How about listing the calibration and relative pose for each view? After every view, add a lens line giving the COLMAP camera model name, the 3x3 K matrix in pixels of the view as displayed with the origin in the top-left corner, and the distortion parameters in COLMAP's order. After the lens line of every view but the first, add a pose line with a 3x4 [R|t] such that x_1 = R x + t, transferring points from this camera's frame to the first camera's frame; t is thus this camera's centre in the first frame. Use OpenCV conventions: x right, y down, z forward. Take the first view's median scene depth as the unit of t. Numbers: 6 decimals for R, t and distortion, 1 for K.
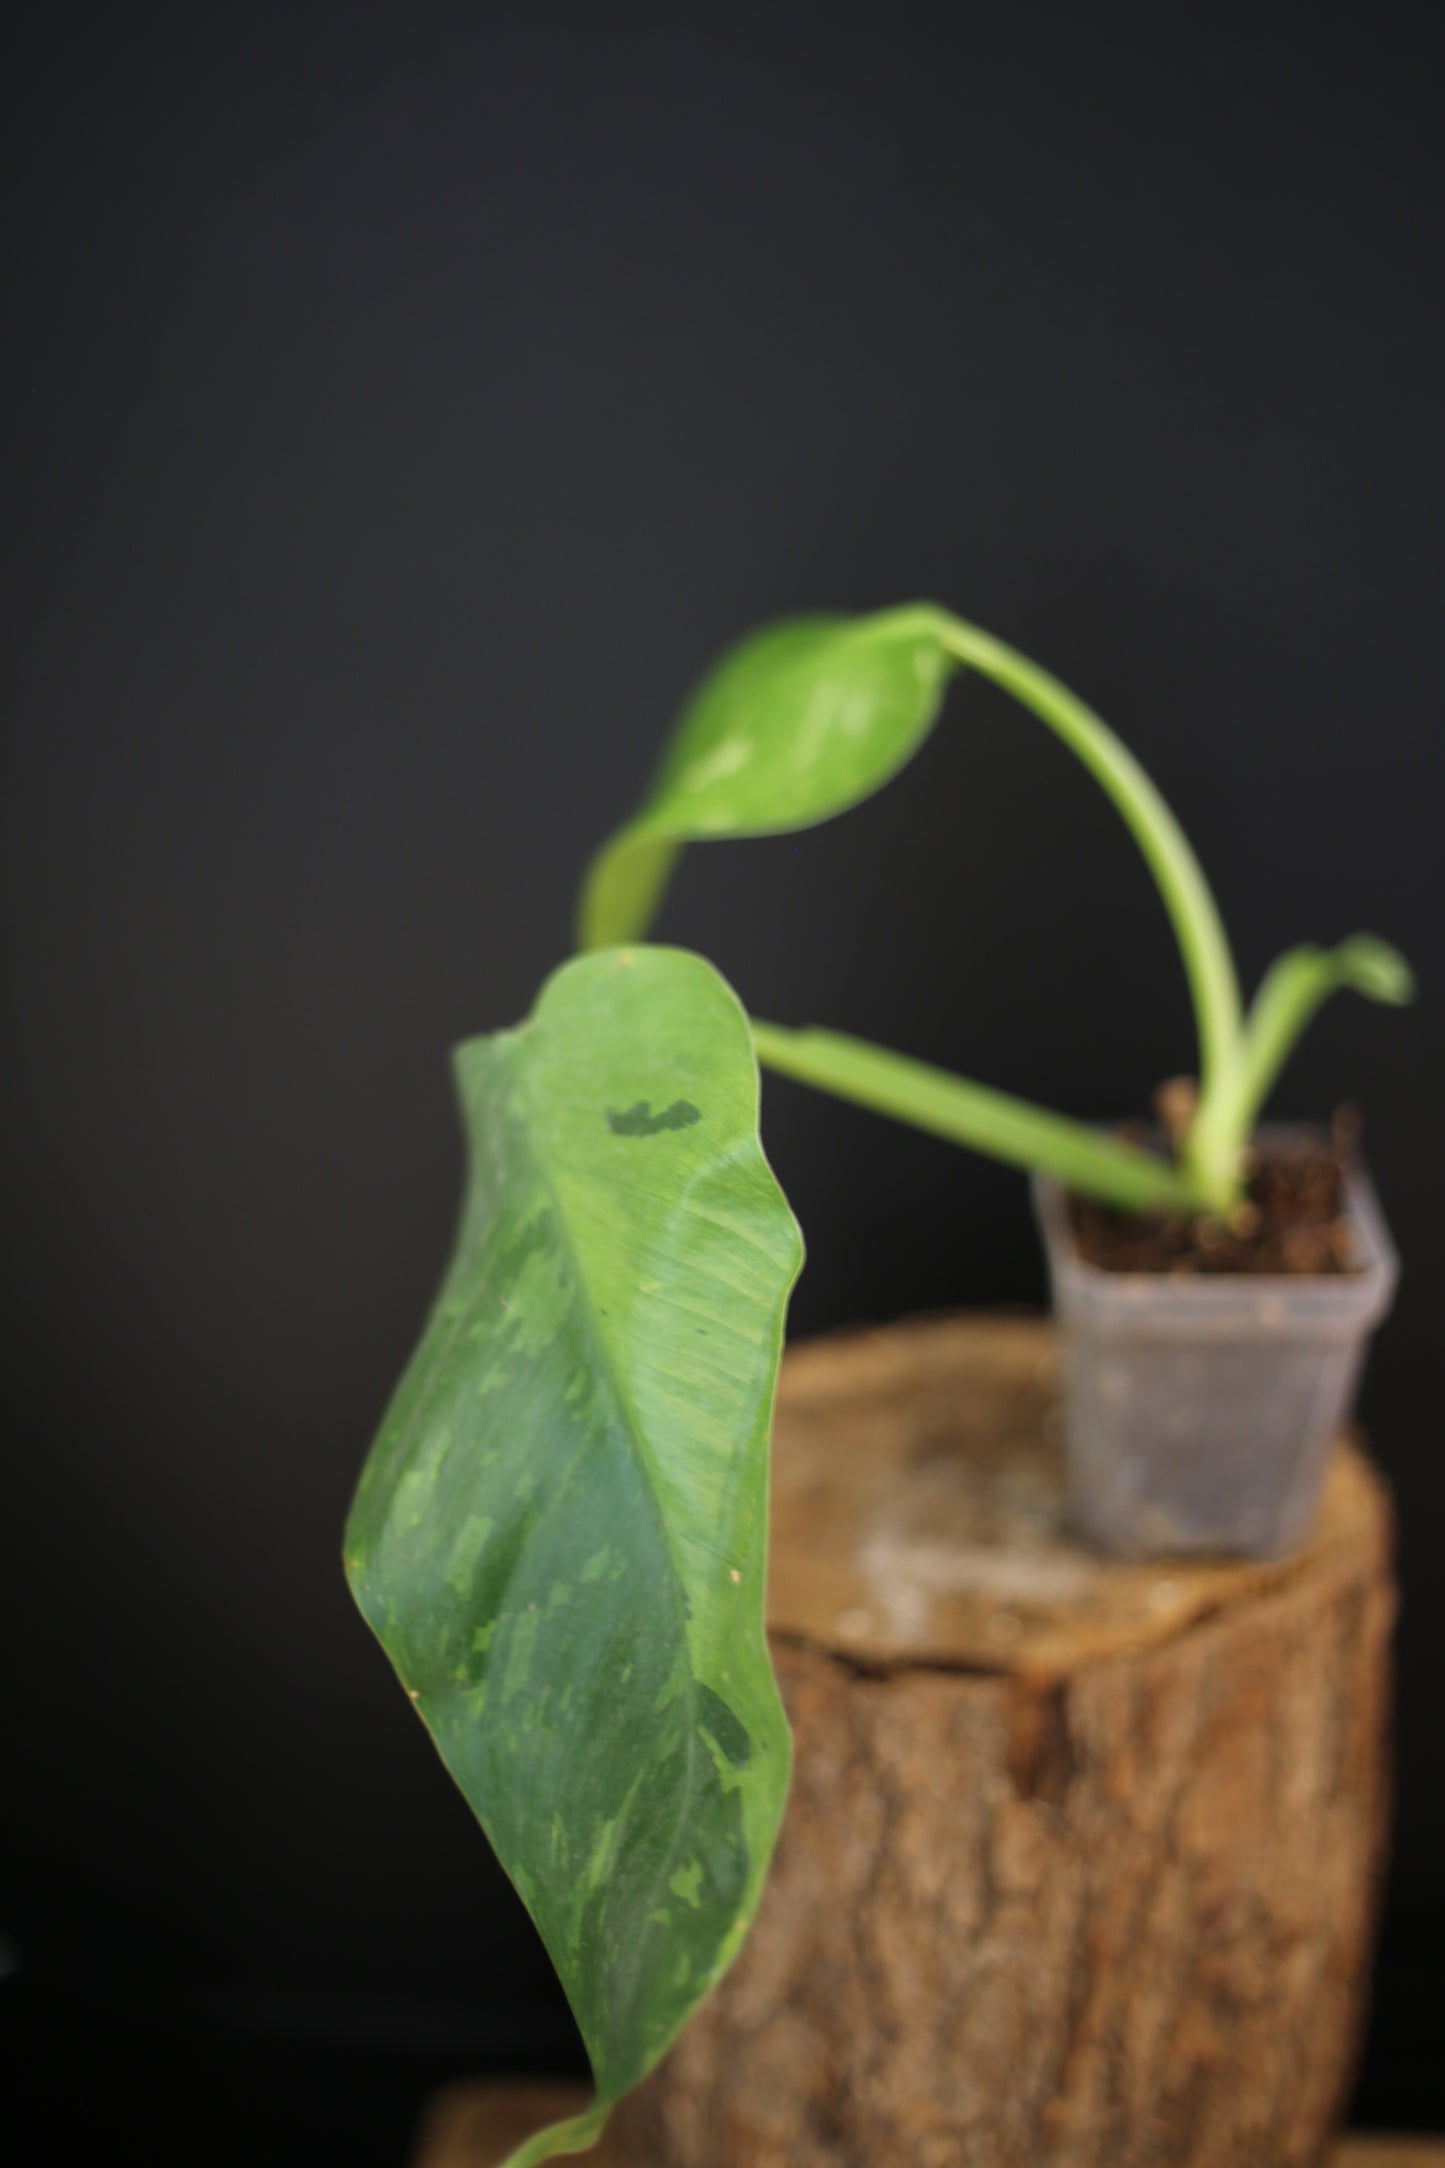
lens RADIAL K [[3423.4, 0, 722.5], [0, 3423.4, 1084.0], [0, 0, 1]] dist [-0.115733, -0.178808]
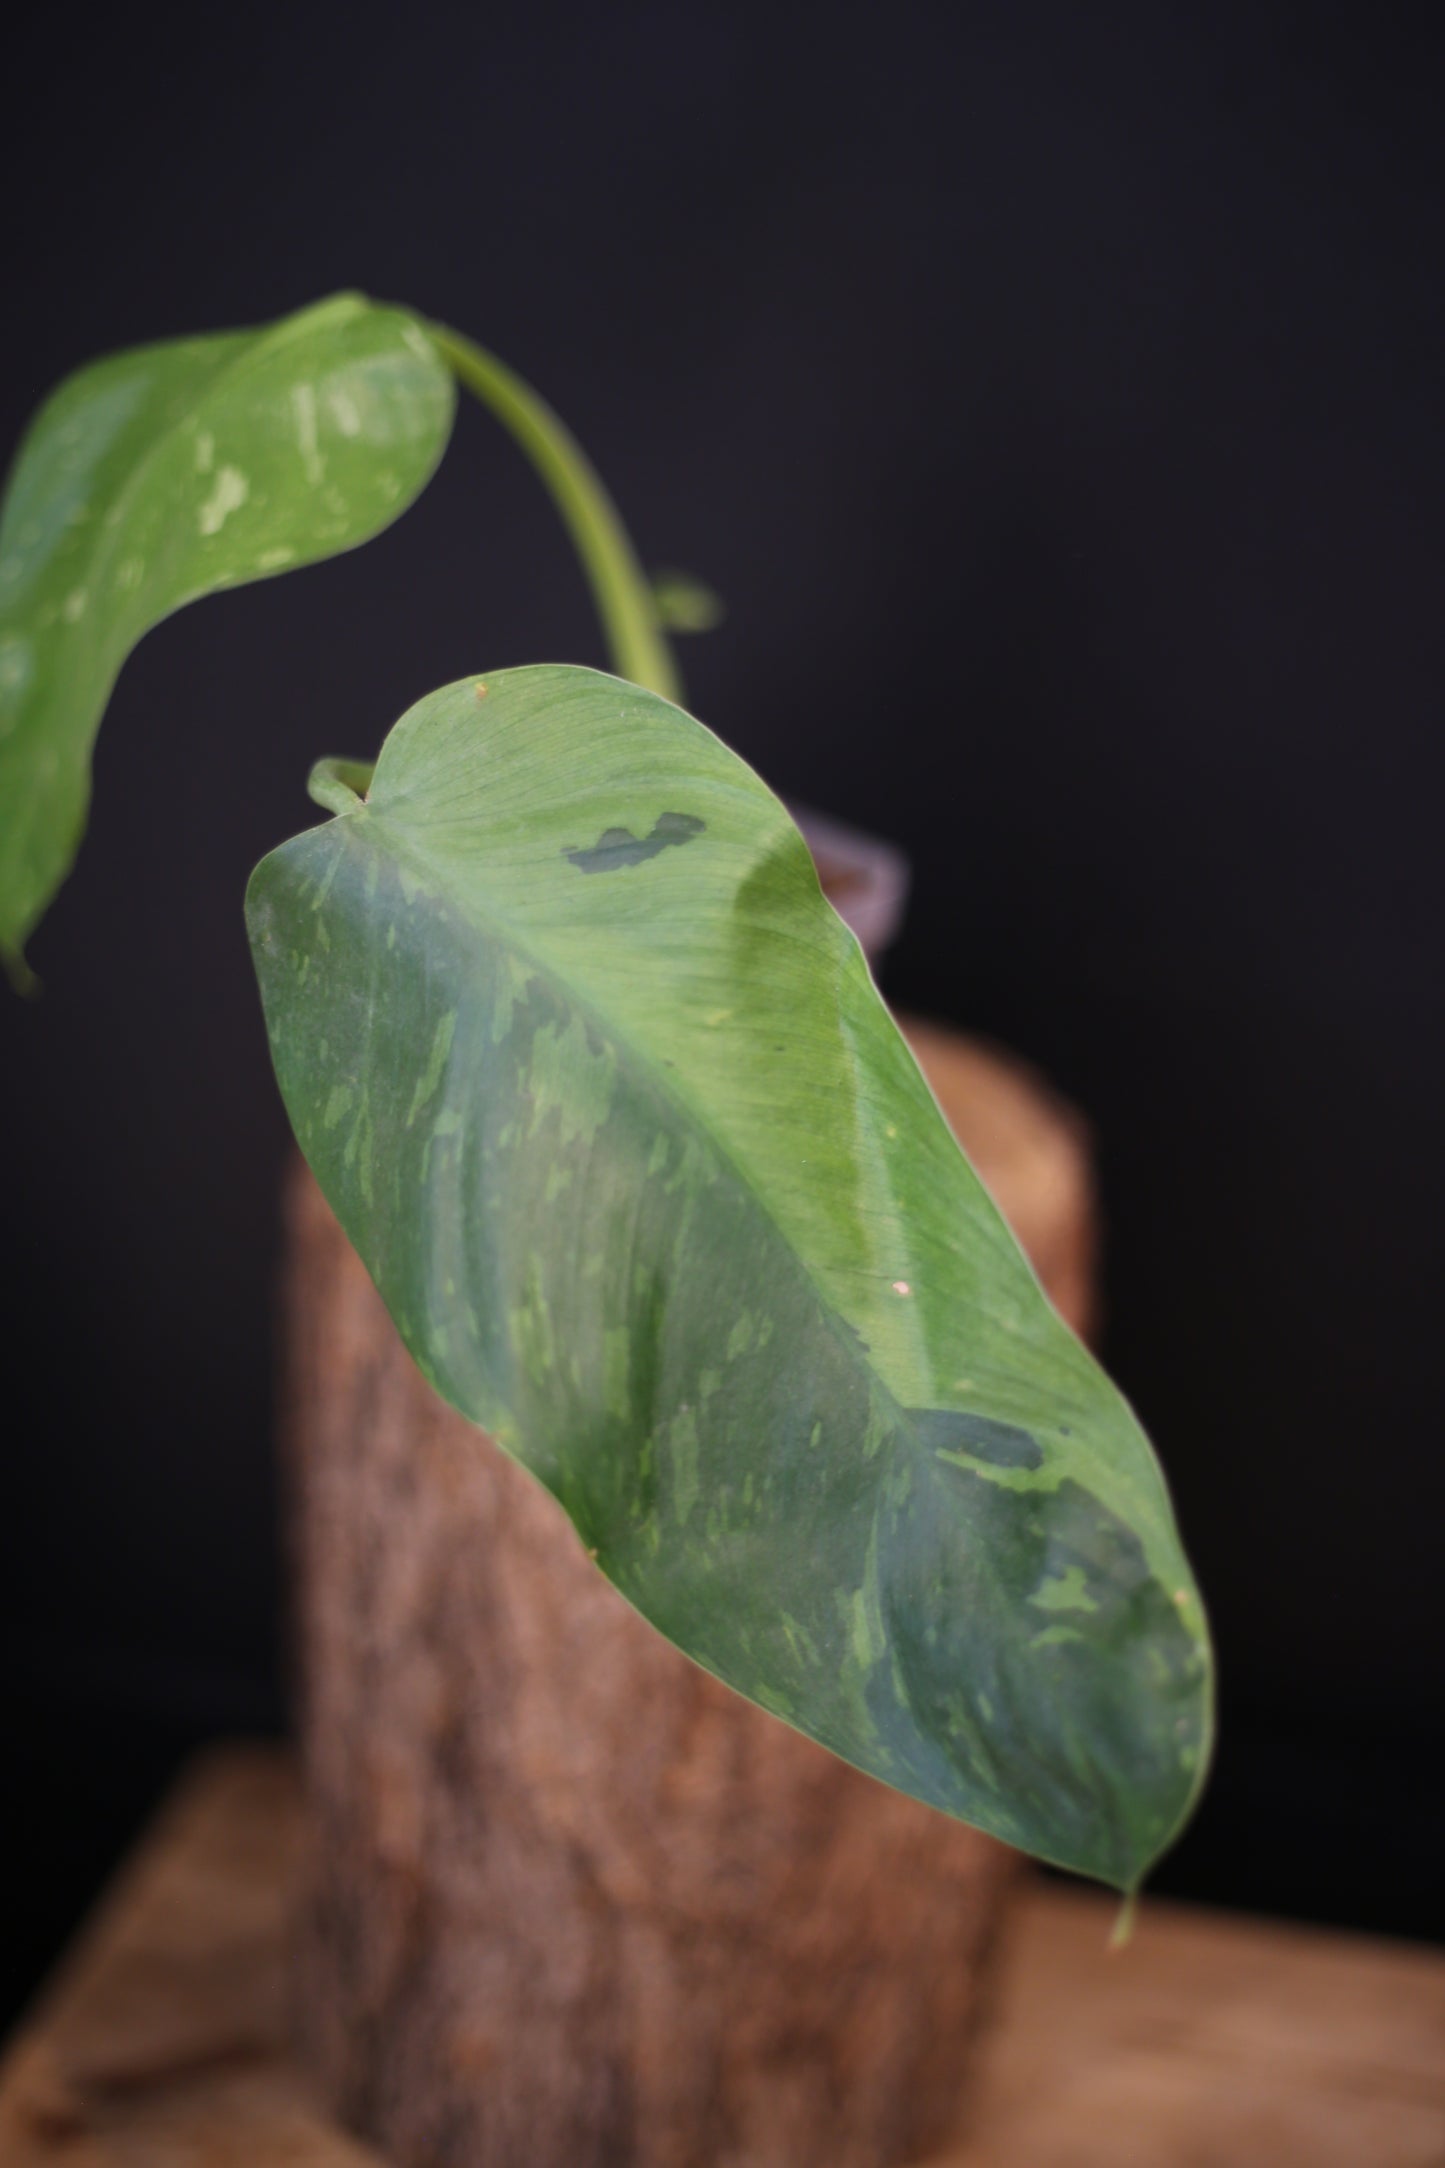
lens RADIAL K [[3470.4, 0, 722.5], [0, 3470.4, 1084.0], [0, 0, 1]] dist [-0.188850, 0.088911]
pose [[0.759999, -0.279981, 0.586525, -0.551663], [0.255510, 0.958500, 0.126465, -0.037887], [-0.597591, 0.053750, 0.799997, 0.273371]]
